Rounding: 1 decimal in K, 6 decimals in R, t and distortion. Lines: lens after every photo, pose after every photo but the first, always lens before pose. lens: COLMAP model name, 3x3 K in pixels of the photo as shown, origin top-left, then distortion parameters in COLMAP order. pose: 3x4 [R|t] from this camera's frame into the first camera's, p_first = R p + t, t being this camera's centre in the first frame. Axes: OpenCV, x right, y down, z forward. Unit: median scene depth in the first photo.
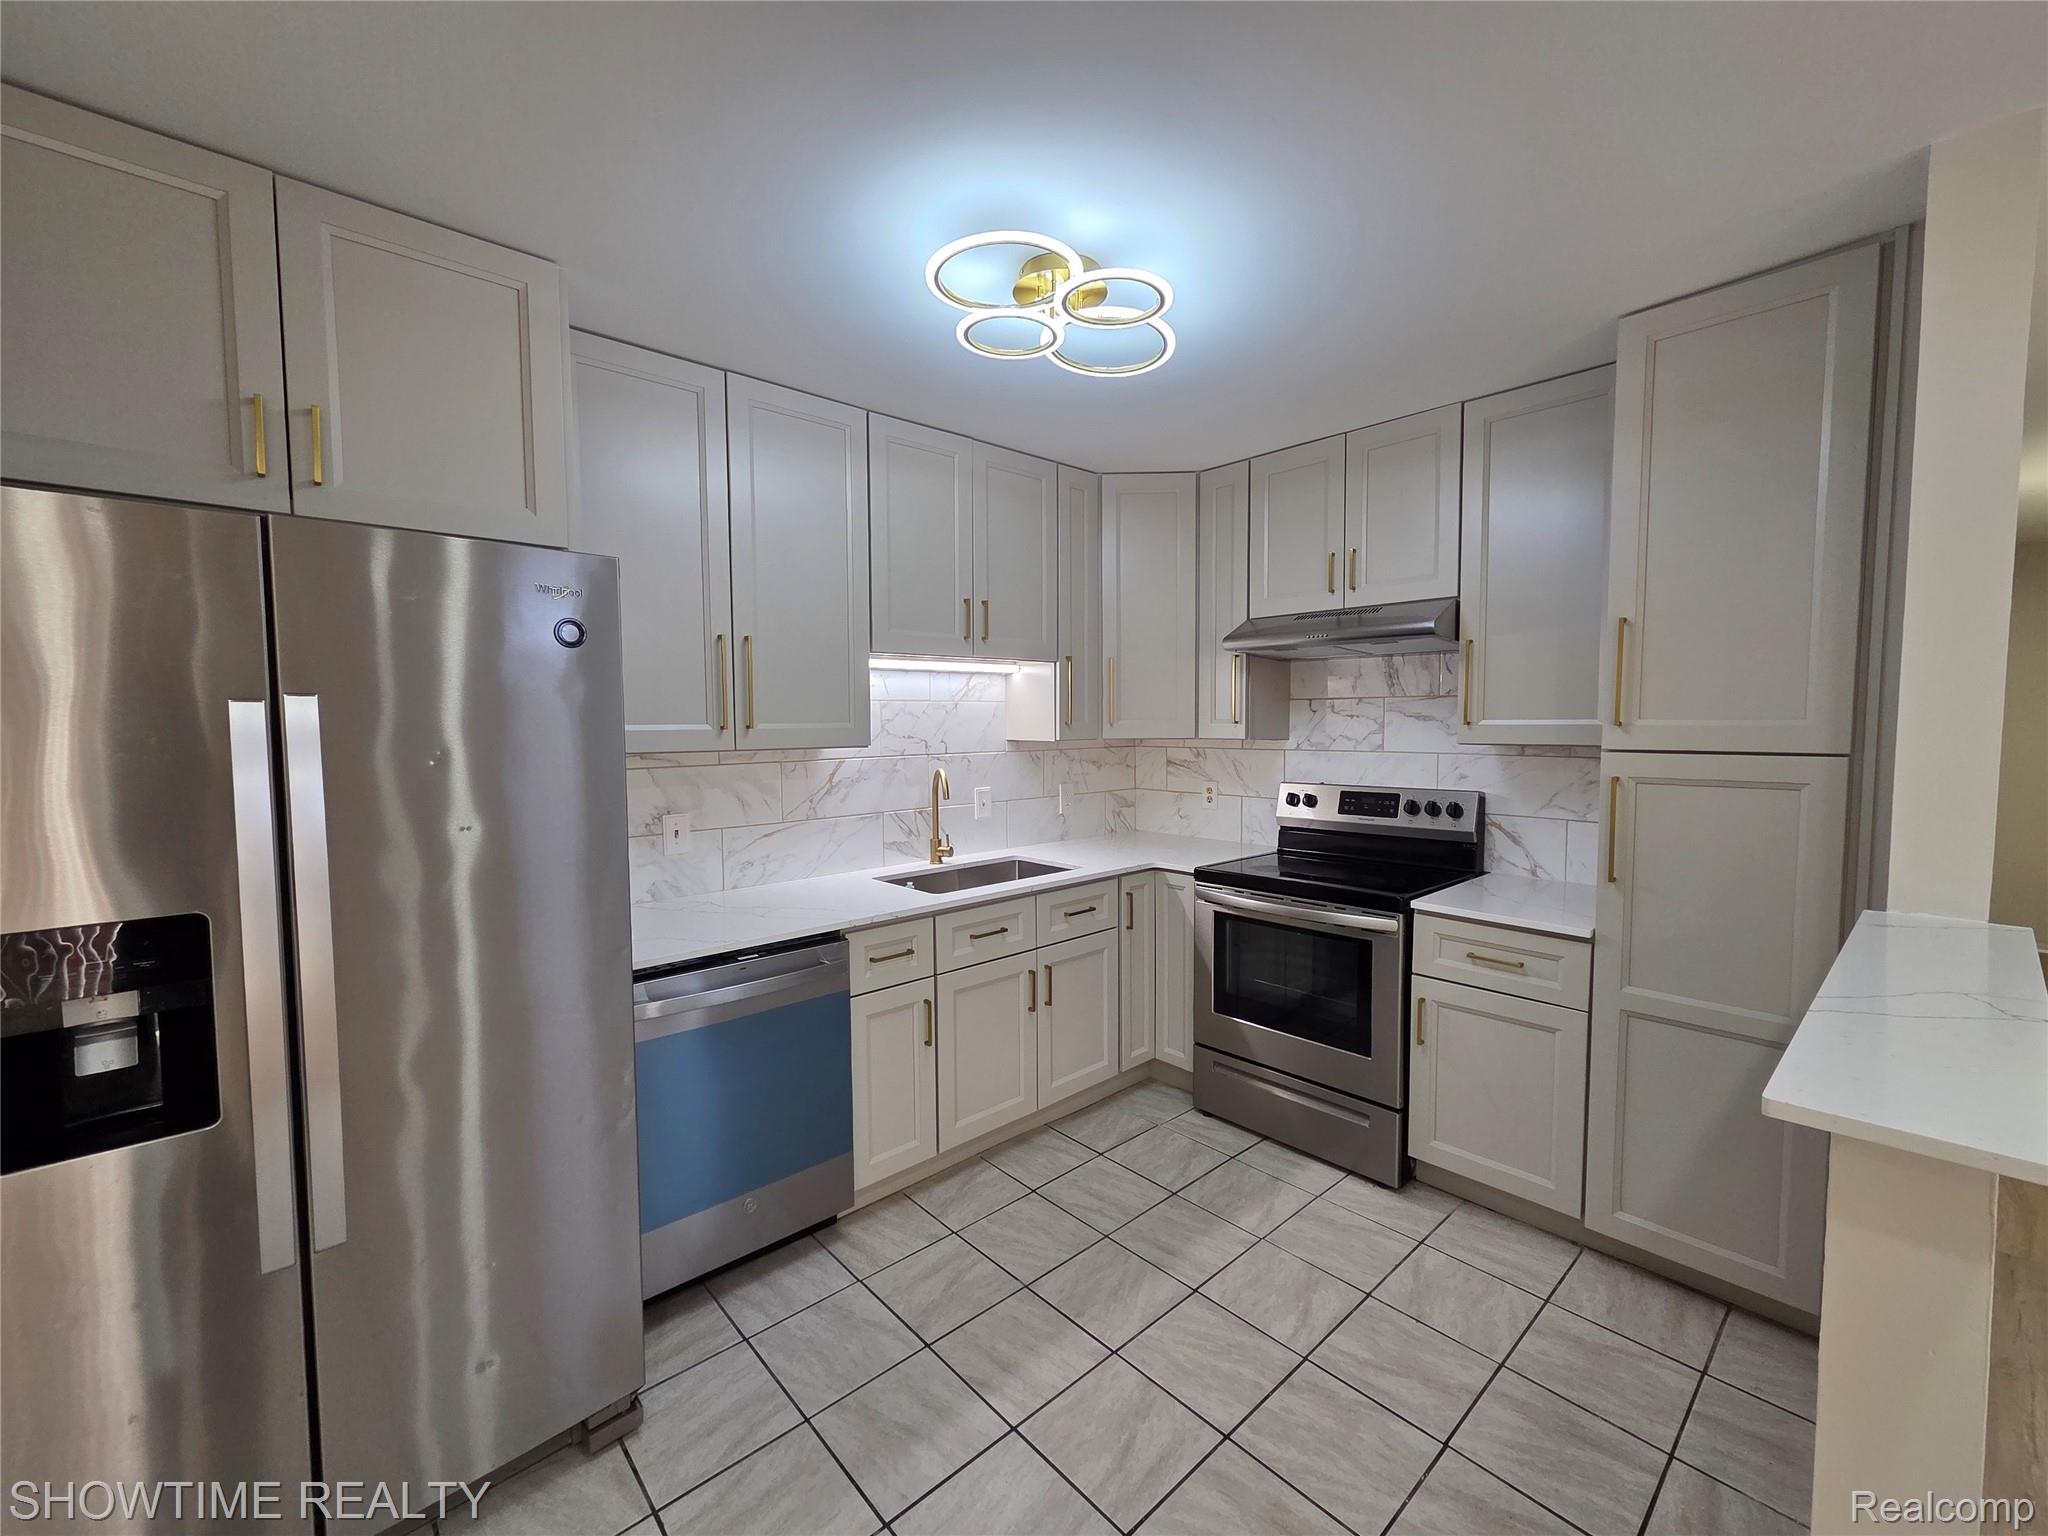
lens RADIAL K [[839.7, 0, 1027.5], [0, 839.7, 769.5], [0, 0, 1]] dist [-0.001351, 0.000169]
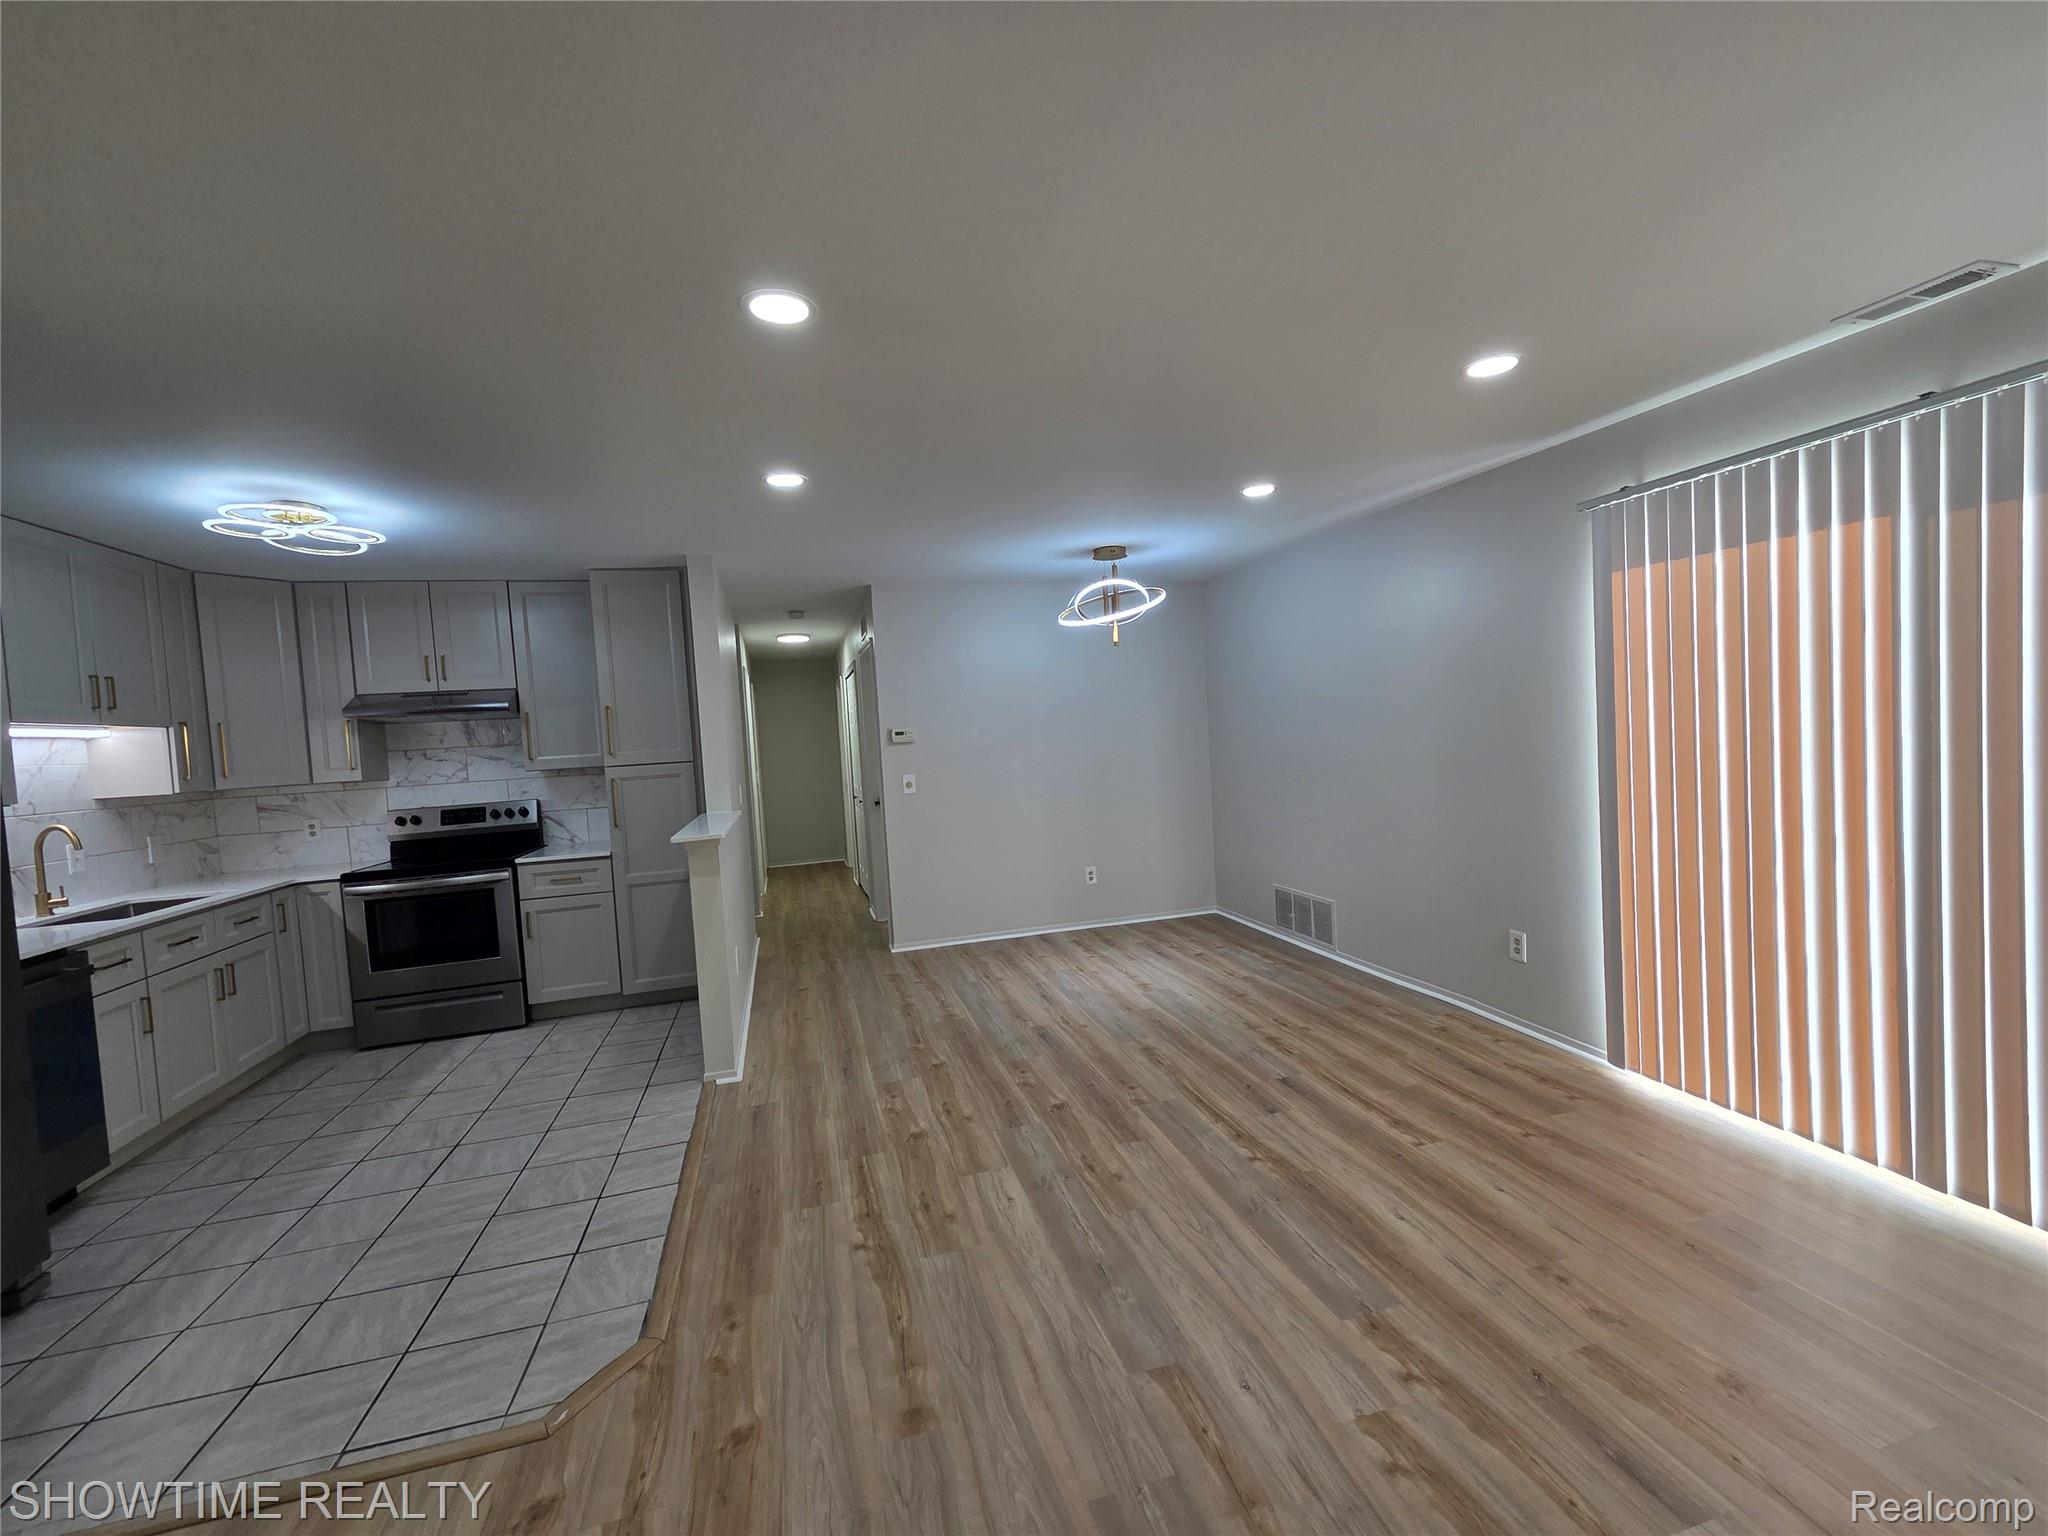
lens RADIAL K [[839.7, 0, 1027.5], [0, 839.7, 769.5], [0, 0, 1]] dist [-0.001351, 0.000169]
pose [[0.441828, -0.058797, 0.895171, -0.541737], [0.110677, 0.993799, 0.010648, 0.057596], [-0.890247, 0.094370, 0.445596, -0.653837]]
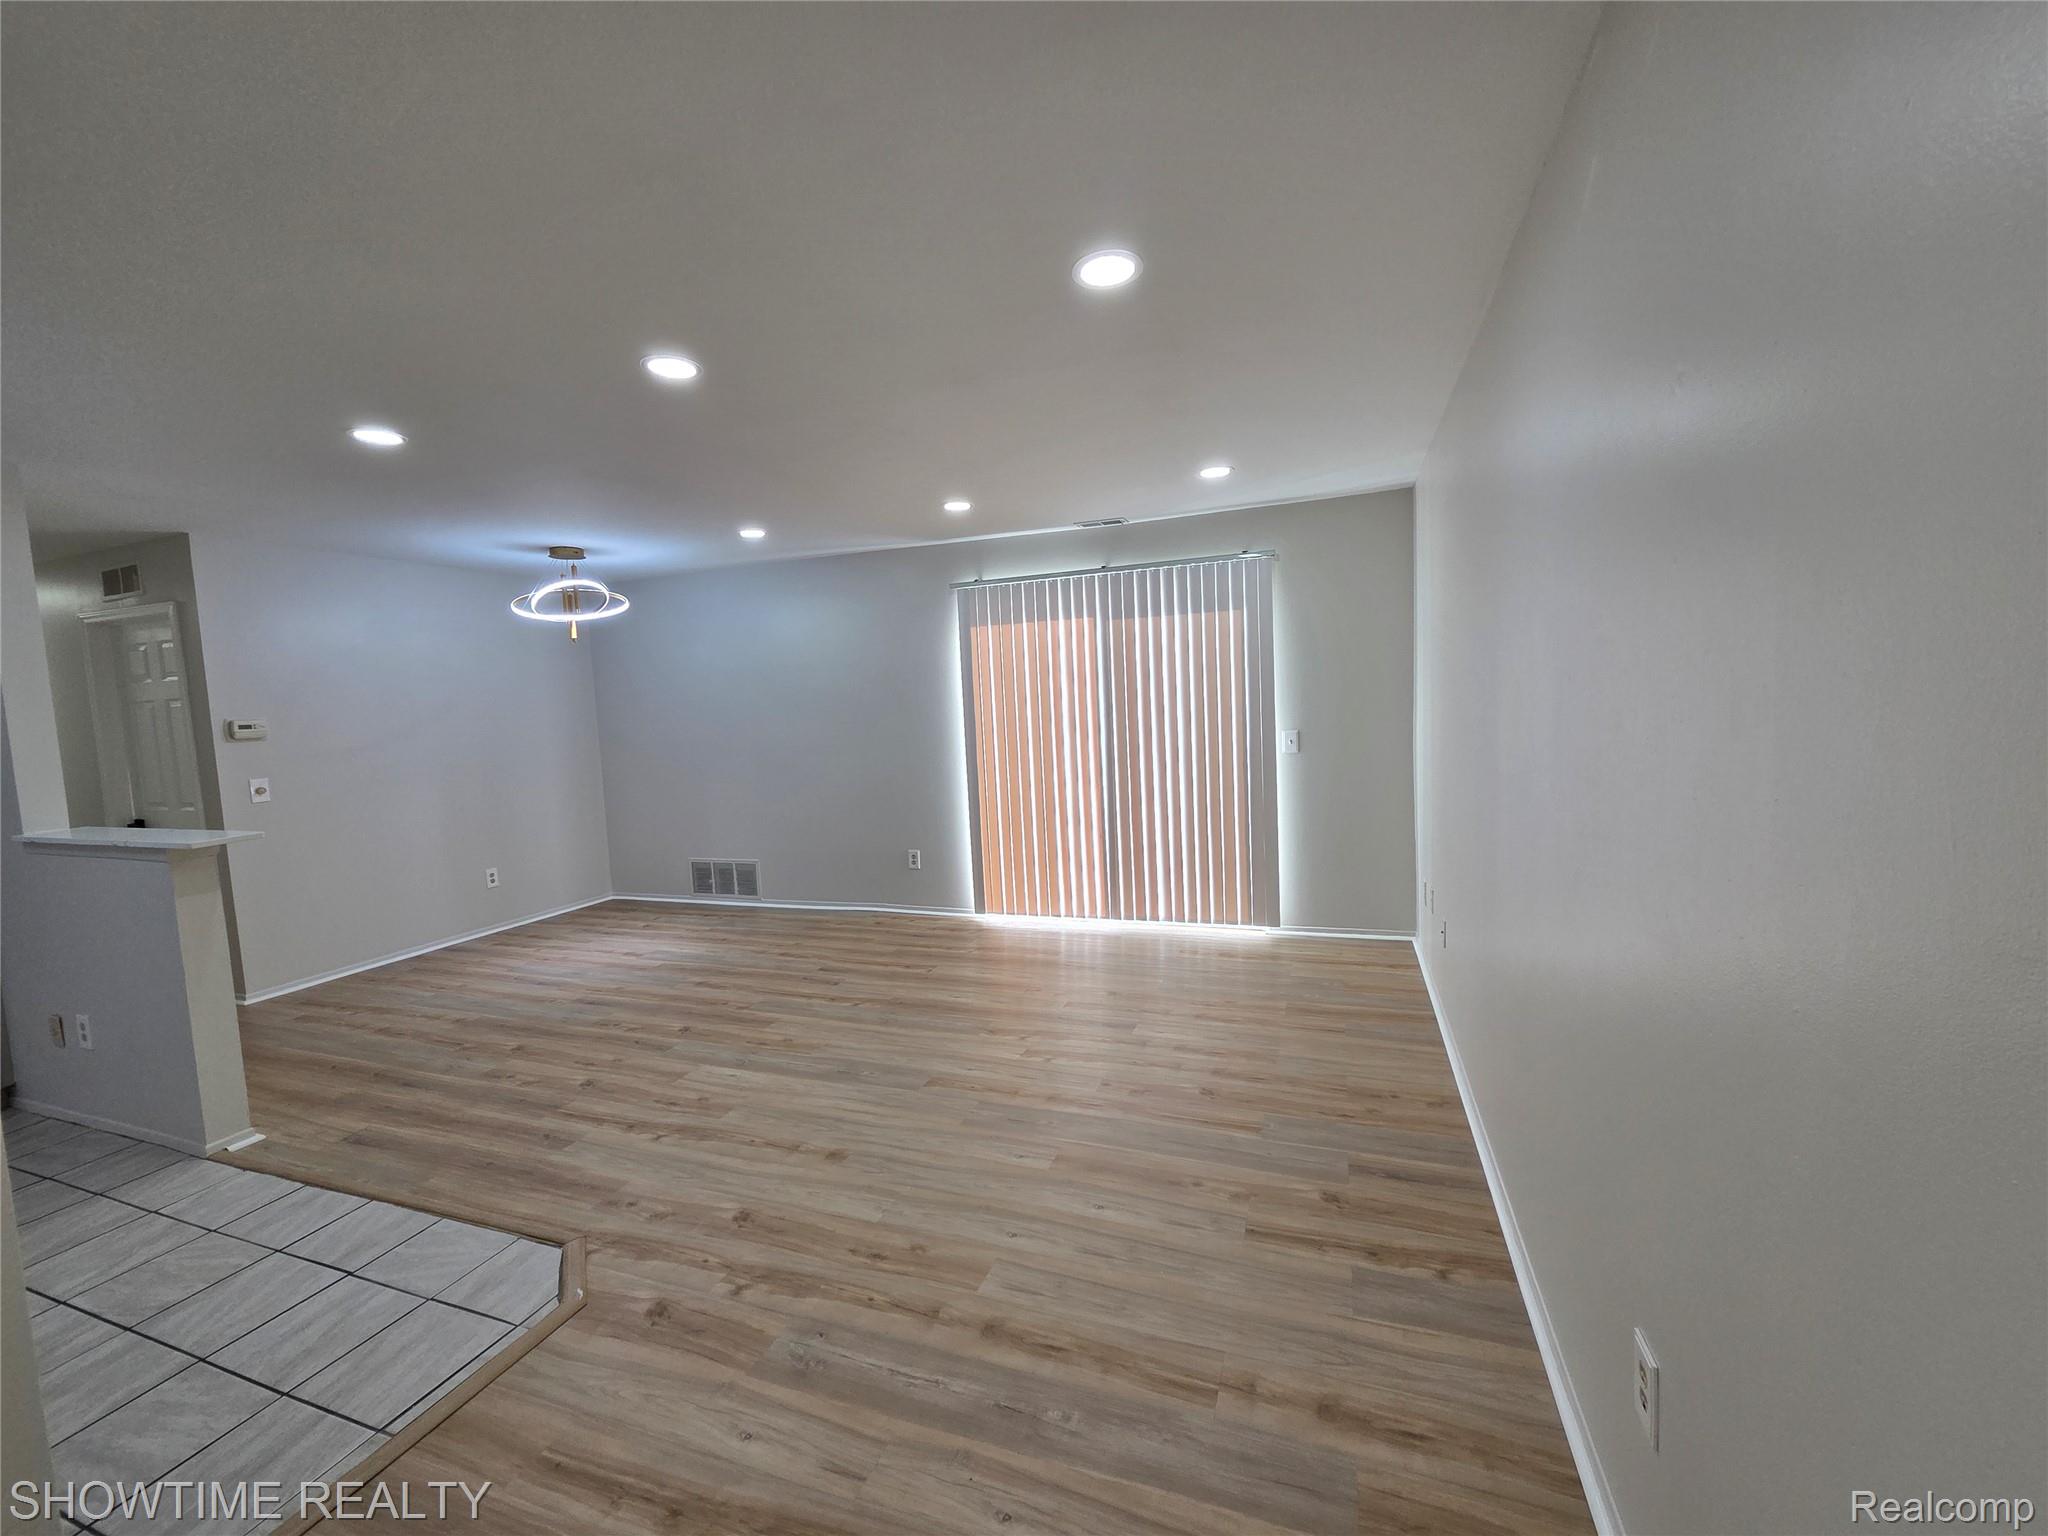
lens RADIAL K [[838.2, 0, 1024.0], [0, 838.2, 768.0], [0, 0, 1]] dist [-0.001412, 0.000450]
pose [[-0.461359, -0.041815, 0.886228, -0.938021], [0.105849, 0.989160, 0.101776, 0.033294], [-0.880877, 0.140762, -0.451932, -0.107988]]
